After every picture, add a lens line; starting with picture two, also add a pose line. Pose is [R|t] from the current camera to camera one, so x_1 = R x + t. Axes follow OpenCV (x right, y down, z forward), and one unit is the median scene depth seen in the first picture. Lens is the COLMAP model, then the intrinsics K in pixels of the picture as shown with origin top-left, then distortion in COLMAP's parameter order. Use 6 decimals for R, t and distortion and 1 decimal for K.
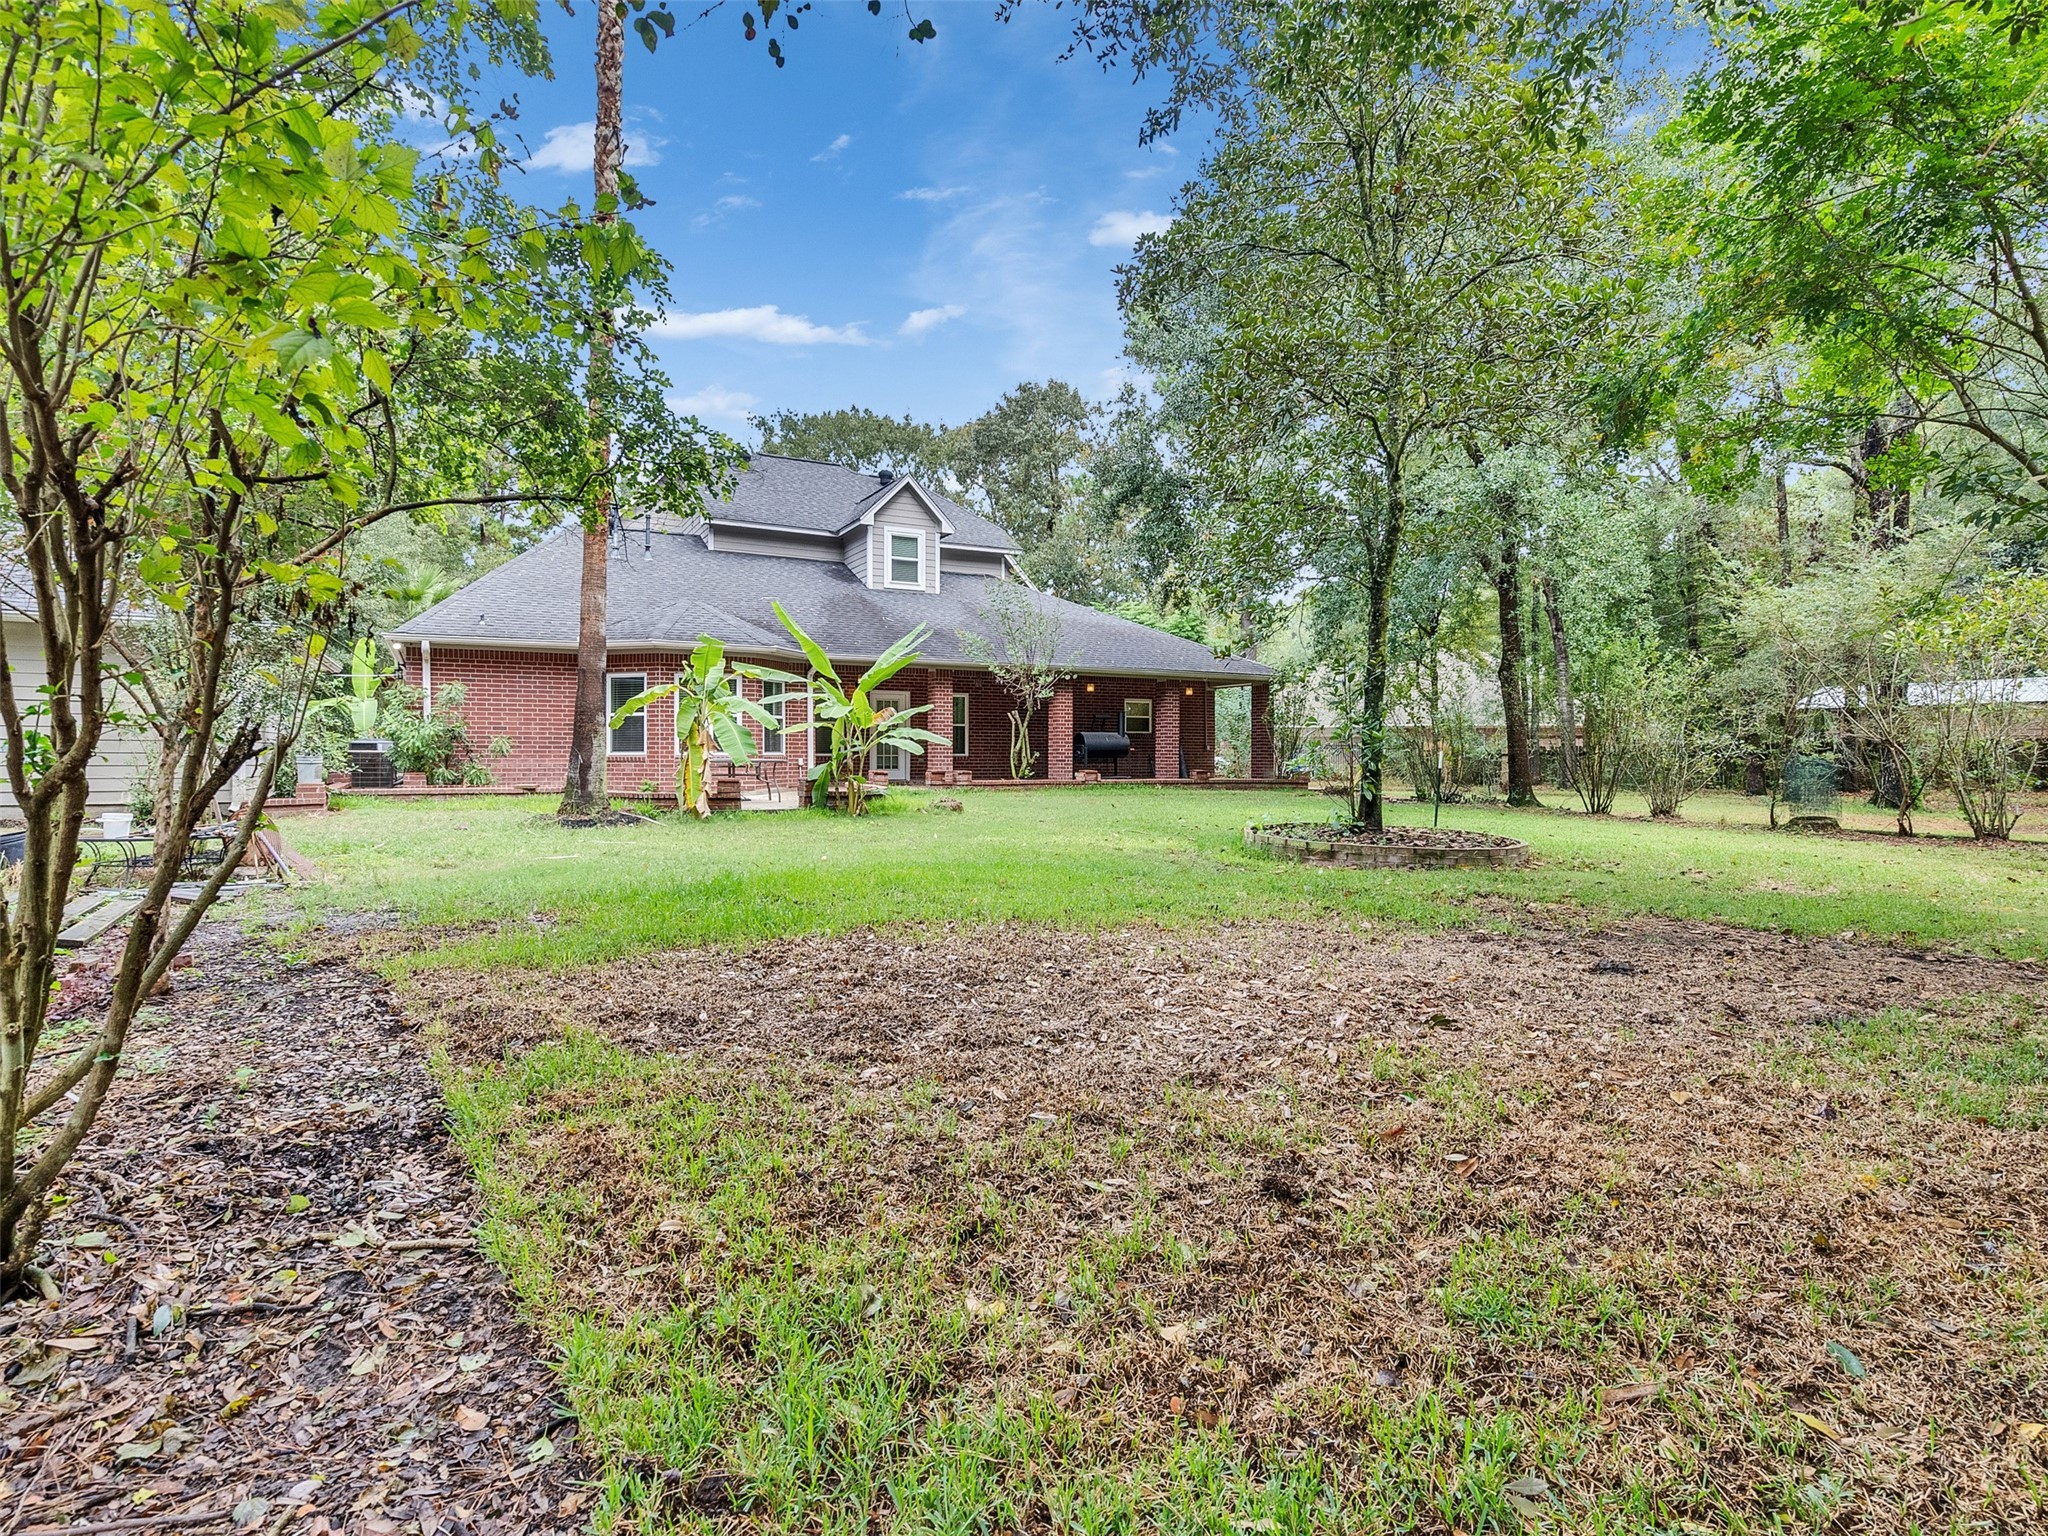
lens RADIAL K [[1044.6, 0, 1007.8], [0, 1044.6, 760.2], [0, 0, 1]] dist [-0.007244, 0.006149]
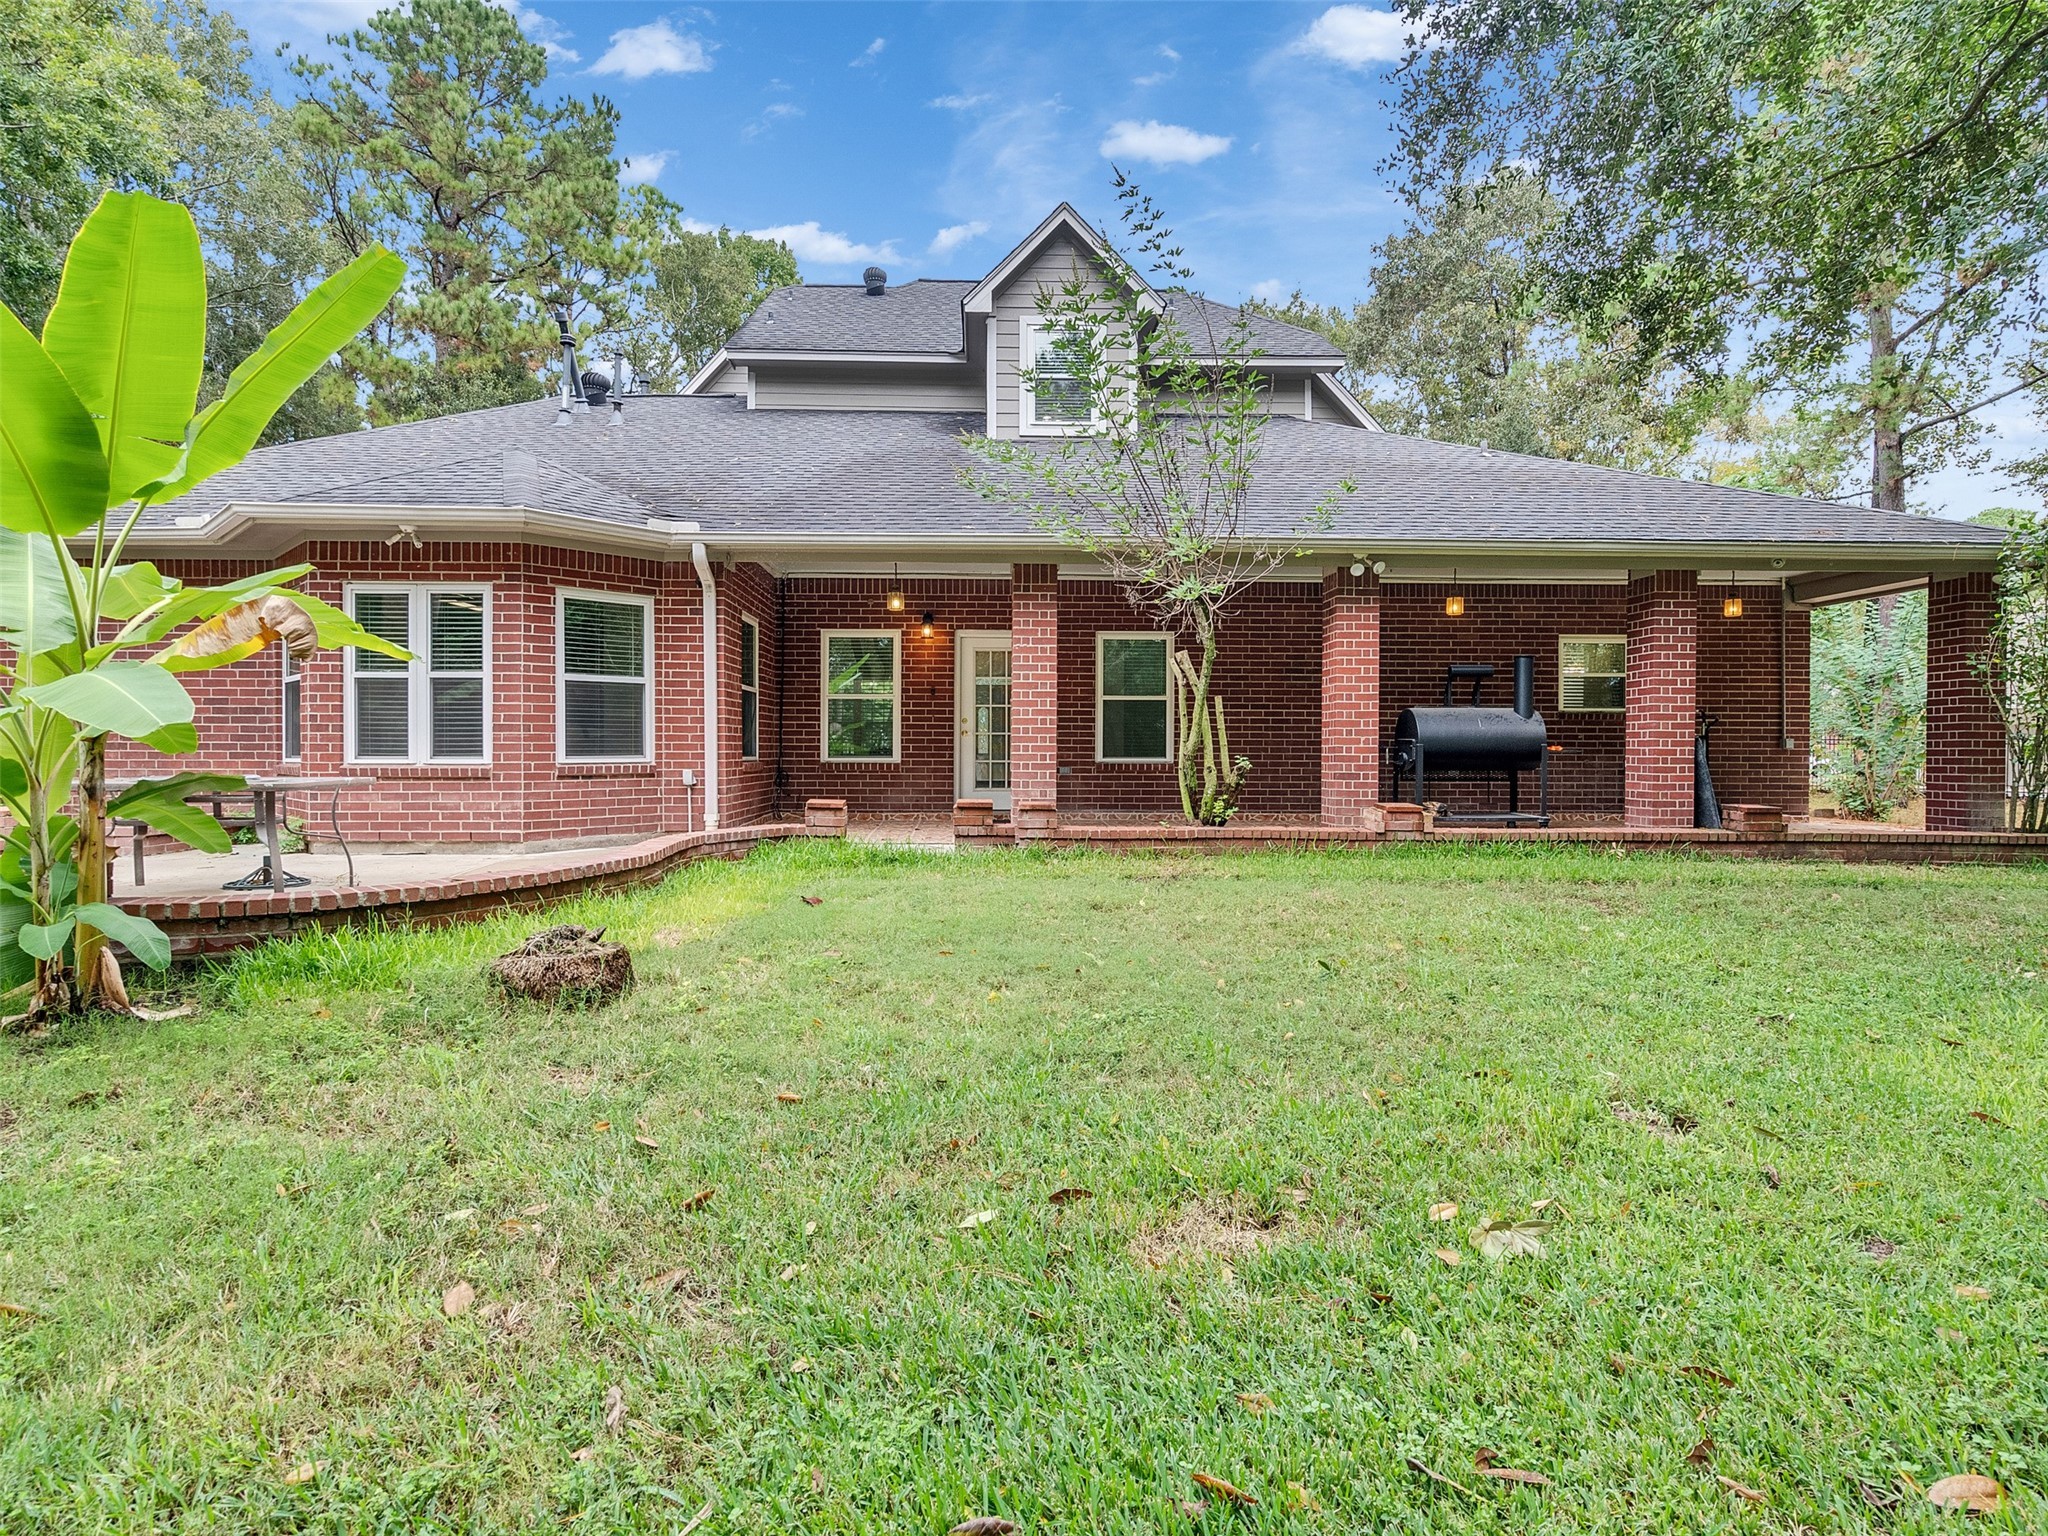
lens RADIAL K [[1044.6, 0, 1007.8], [0, 1044.6, 760.2], [0, 0, 1]] dist [-0.007244, 0.006149]
pose [[0.892480, 0.006499, -0.451041, 0.110472], [-0.004235, 0.999973, 0.006028, -0.007626], [0.451068, -0.003470, 0.892483, 0.534476]]
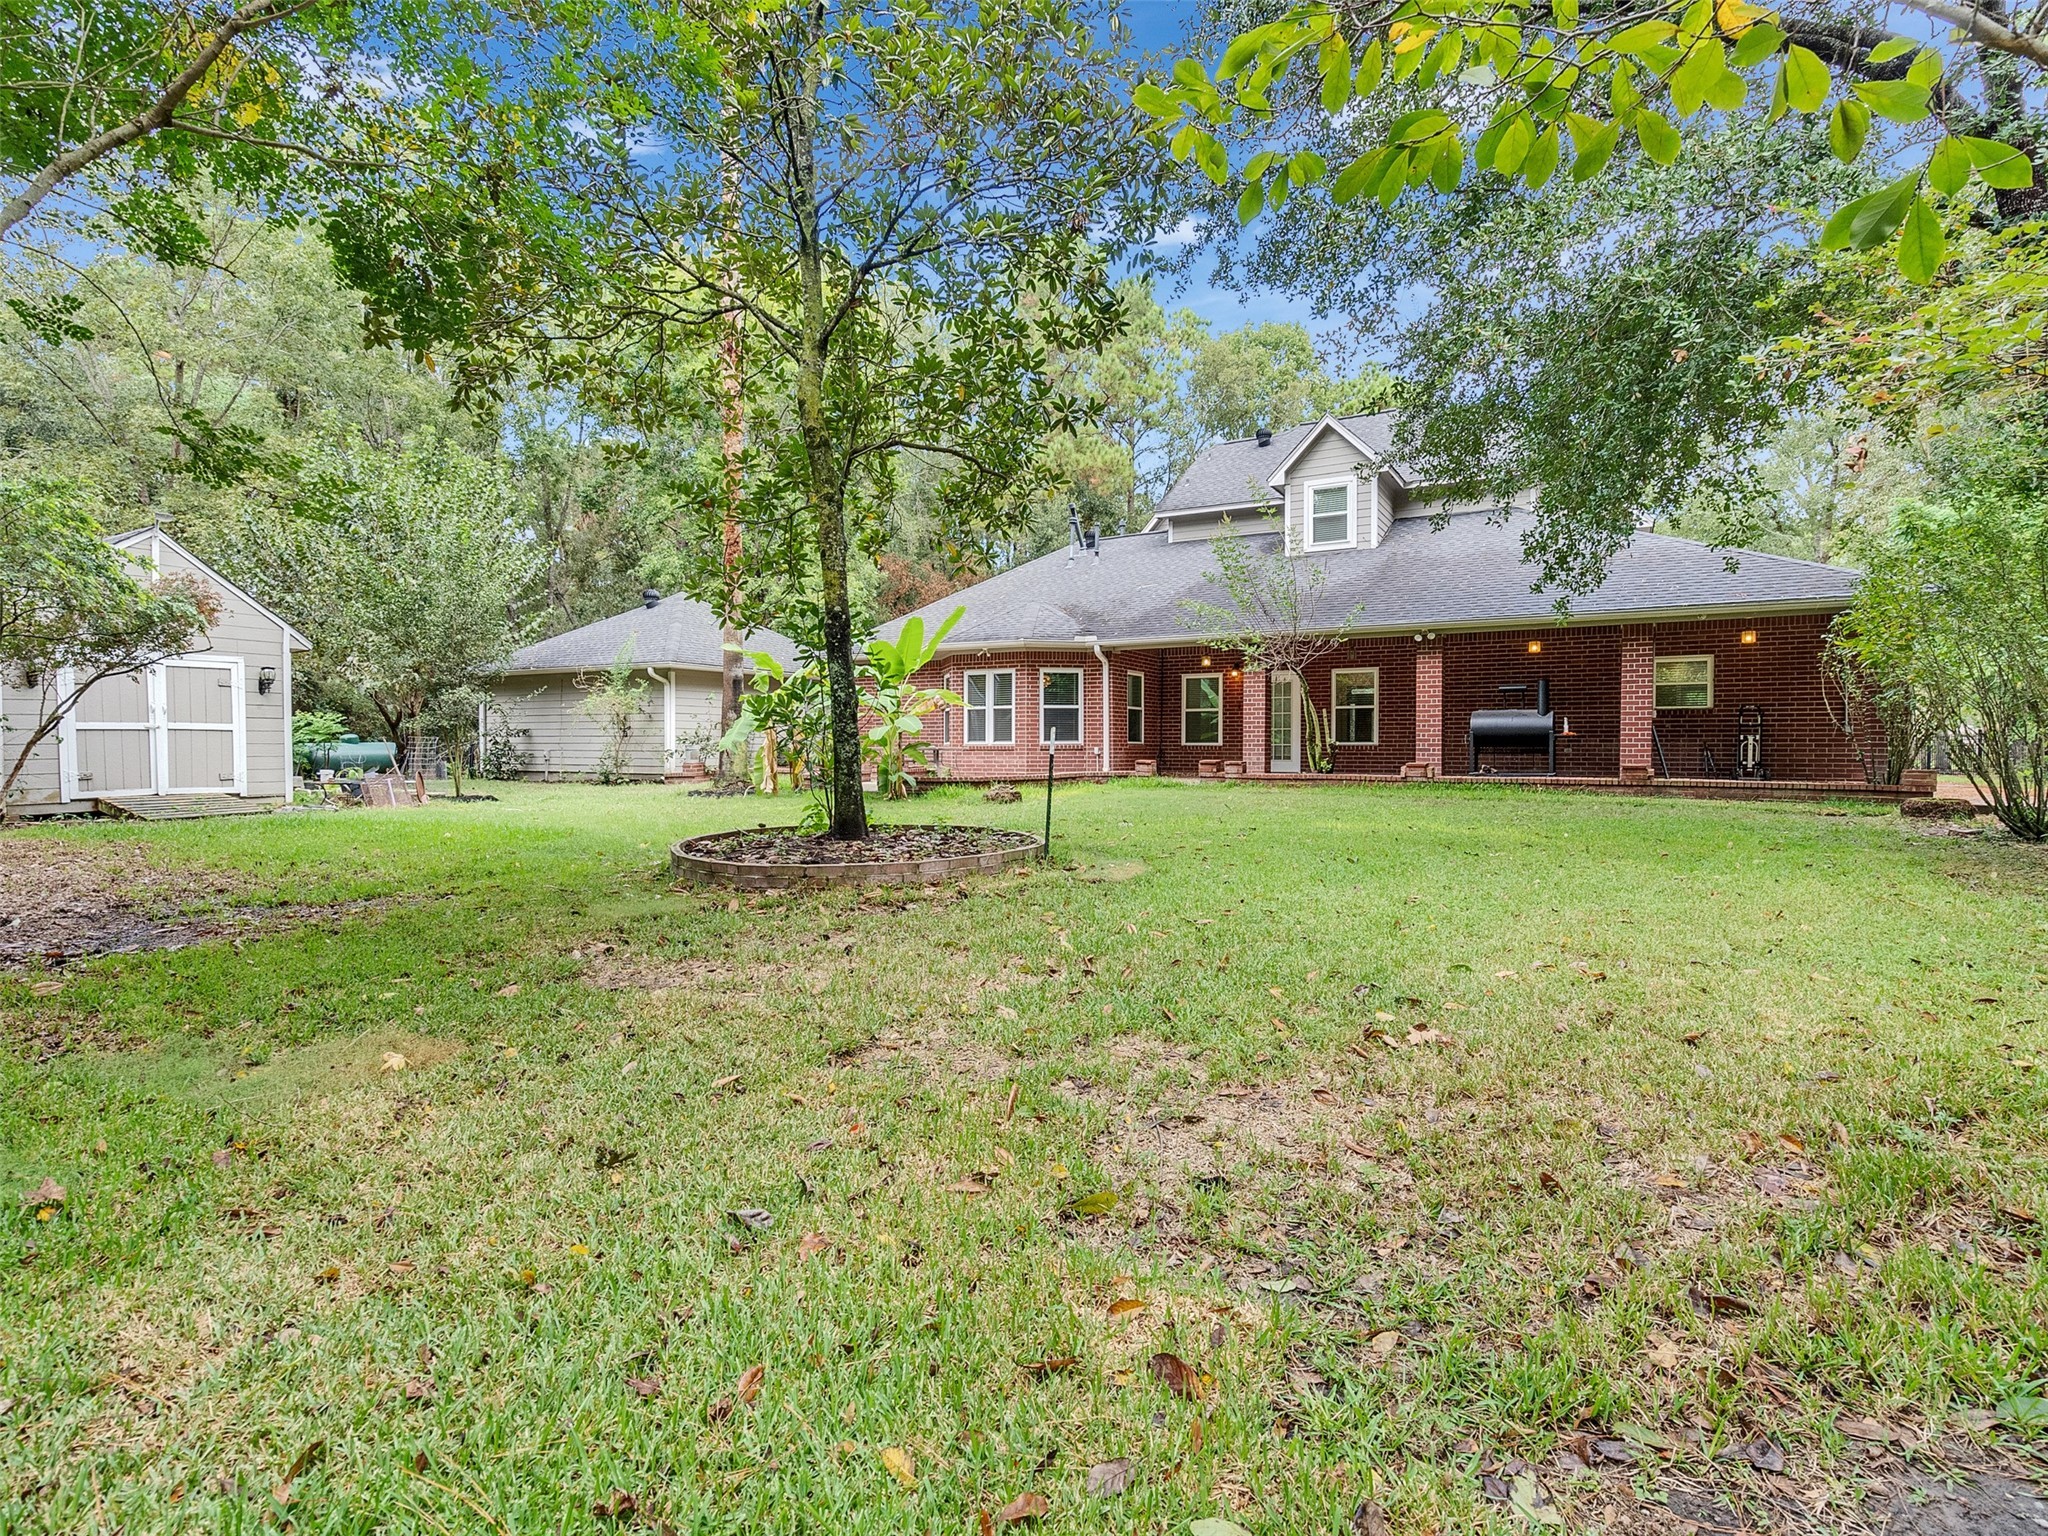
lens RADIAL K [[1044.6, 0, 1007.8], [0, 1044.6, 760.2], [0, 0, 1]] dist [-0.007244, 0.006149]
pose [[0.516887, 0.009182, -0.856004, 0.500979], [-0.003843, 0.999957, 0.008406, 0.002095], [0.856045, -0.001055, 0.516900, 0.336333]]
